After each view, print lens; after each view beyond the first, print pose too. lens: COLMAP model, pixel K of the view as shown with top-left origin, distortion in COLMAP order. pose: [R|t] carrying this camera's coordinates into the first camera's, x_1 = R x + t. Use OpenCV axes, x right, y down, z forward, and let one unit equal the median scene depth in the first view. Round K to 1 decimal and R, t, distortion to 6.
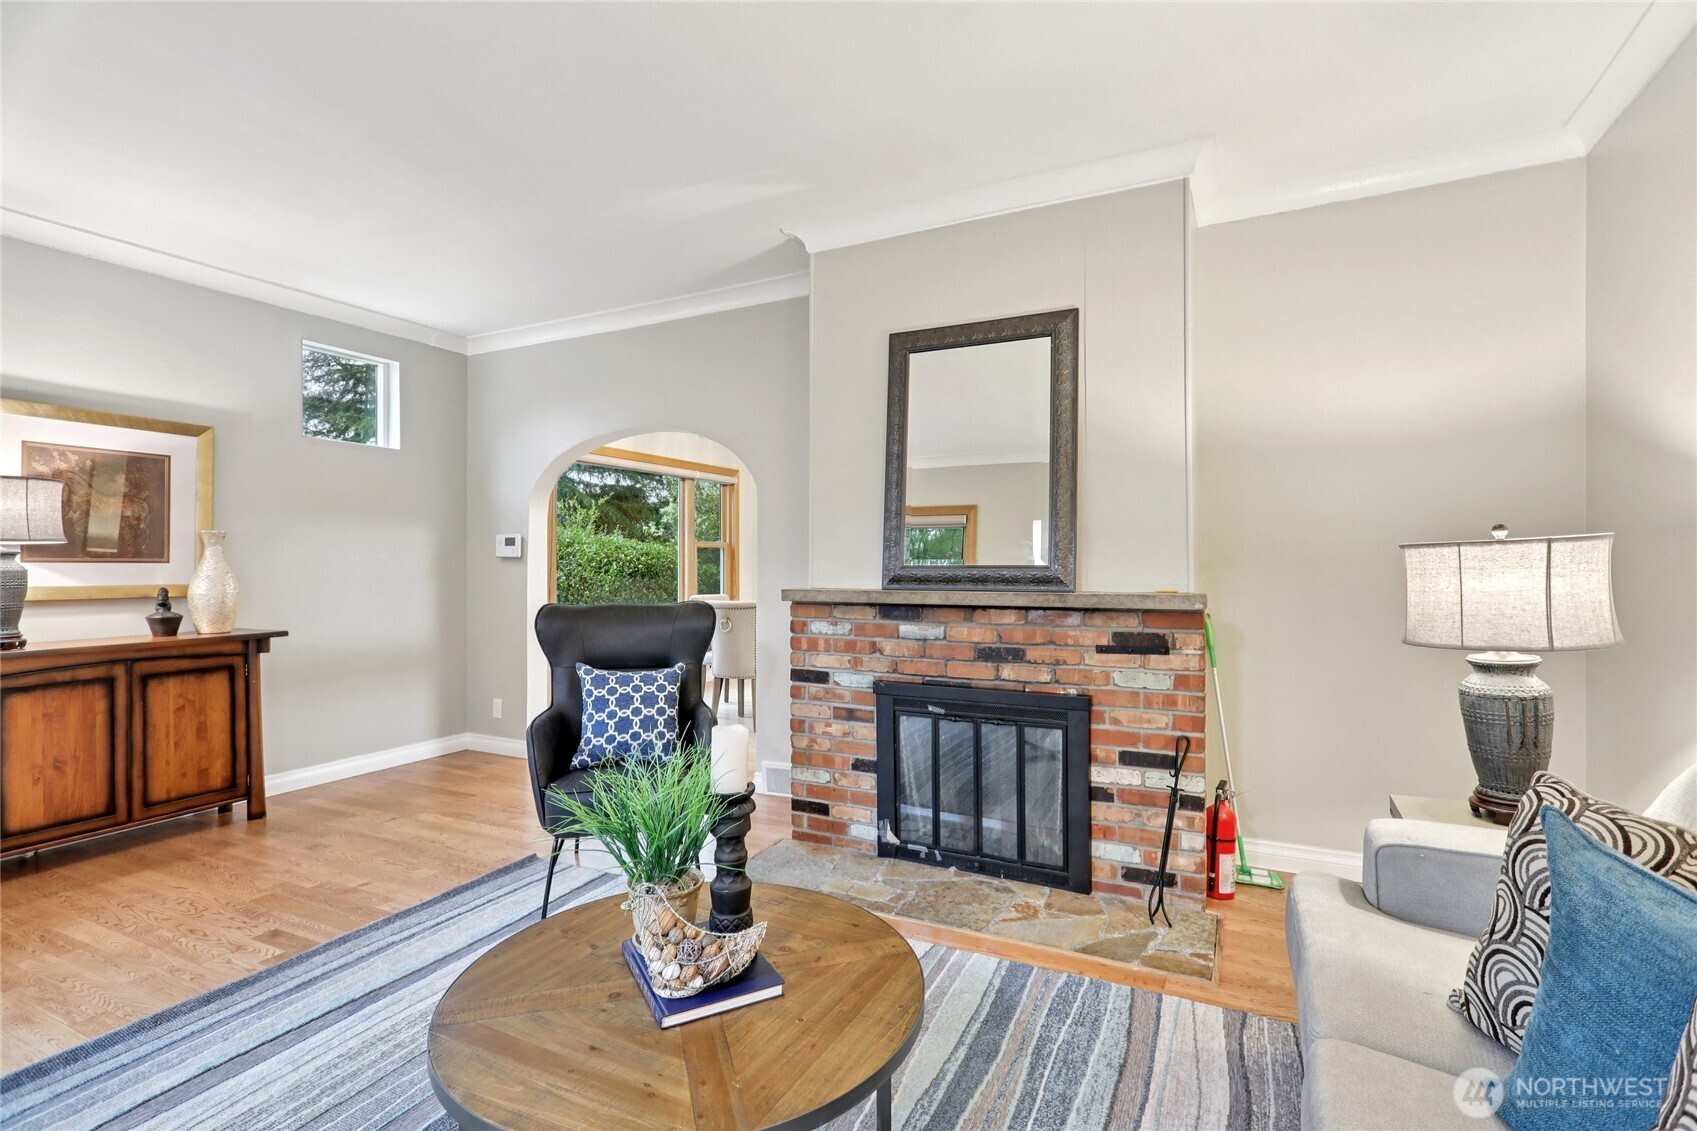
lens RADIAL K [[801.4, 0, 845.5], [0, 801.4, 562.3], [0, 0, 1]] dist [-0.001433, 0.002492]
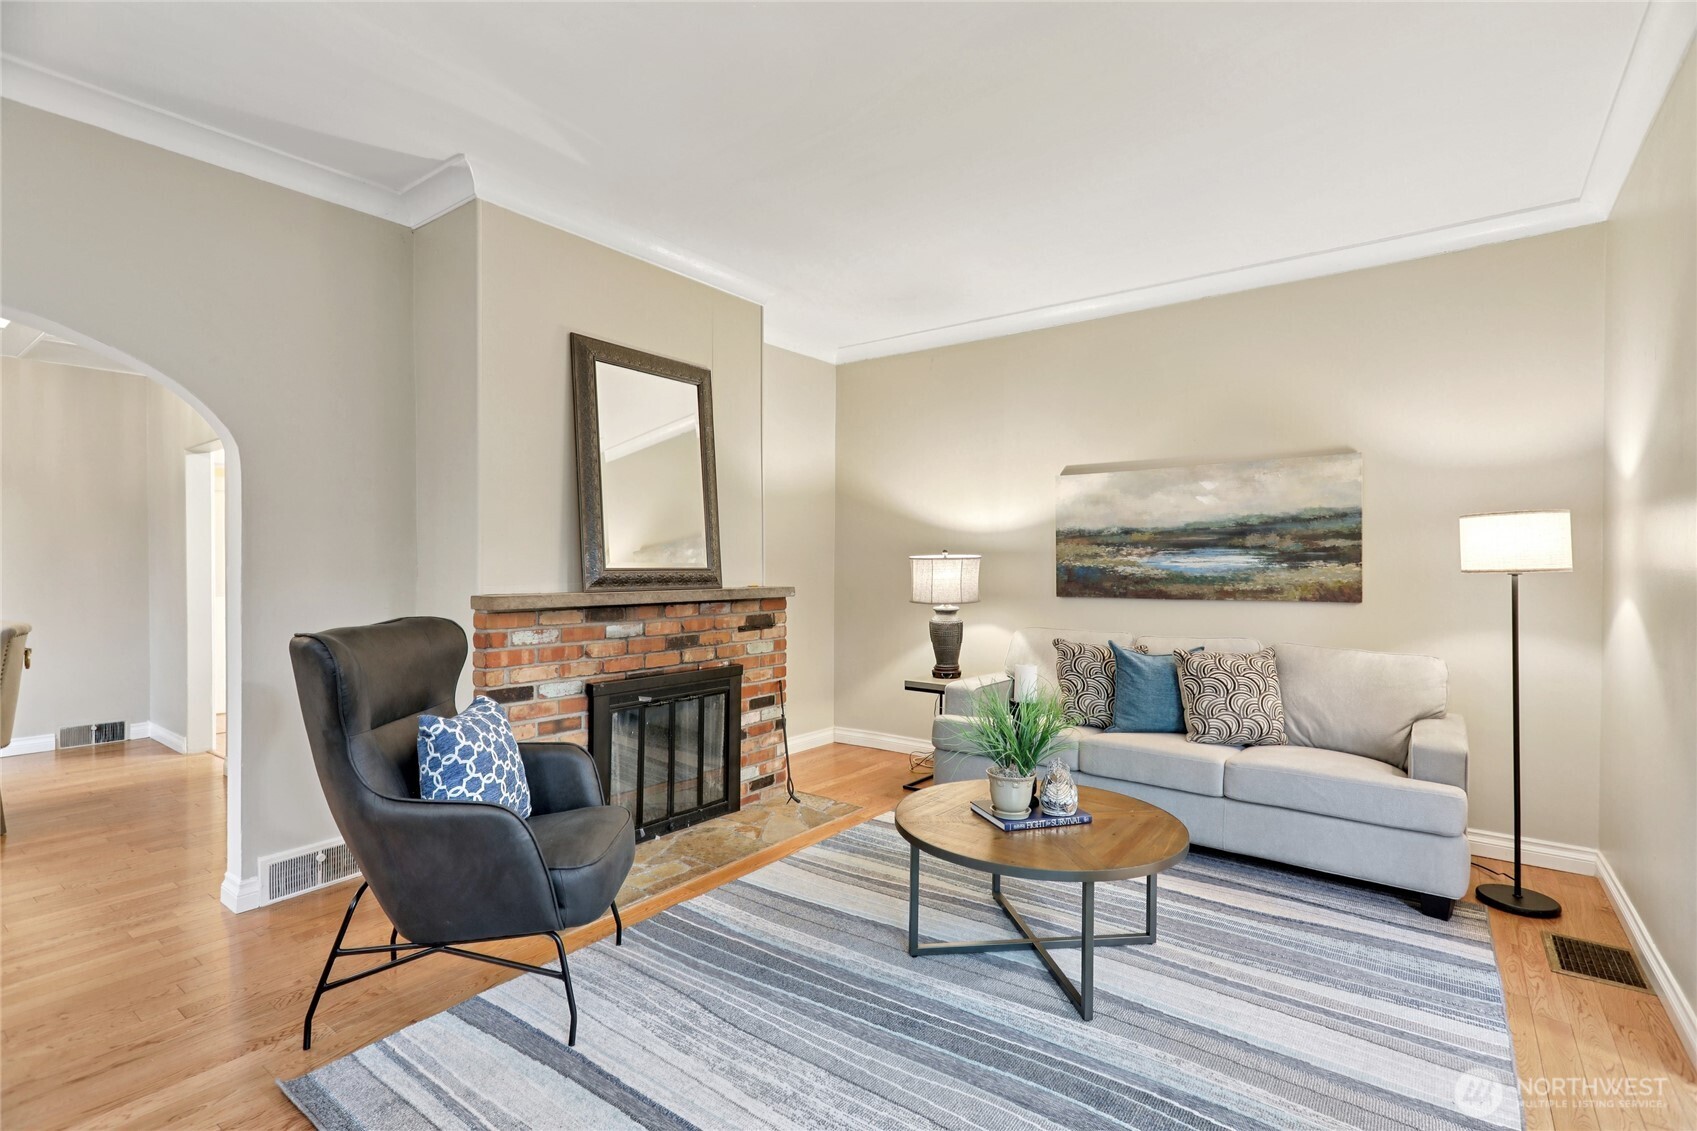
lens RADIAL K [[801.4, 0, 838.9], [0, 801.4, 566.7], [0, 0, 1]] dist [-0.001433, 0.002492]
pose [[0.184695, 0.002970, 0.982791, -0.948078], [0.000666, 0.999995, -0.003147, 0.006150], [-0.982796, 0.001236, 0.184692, 0.553045]]
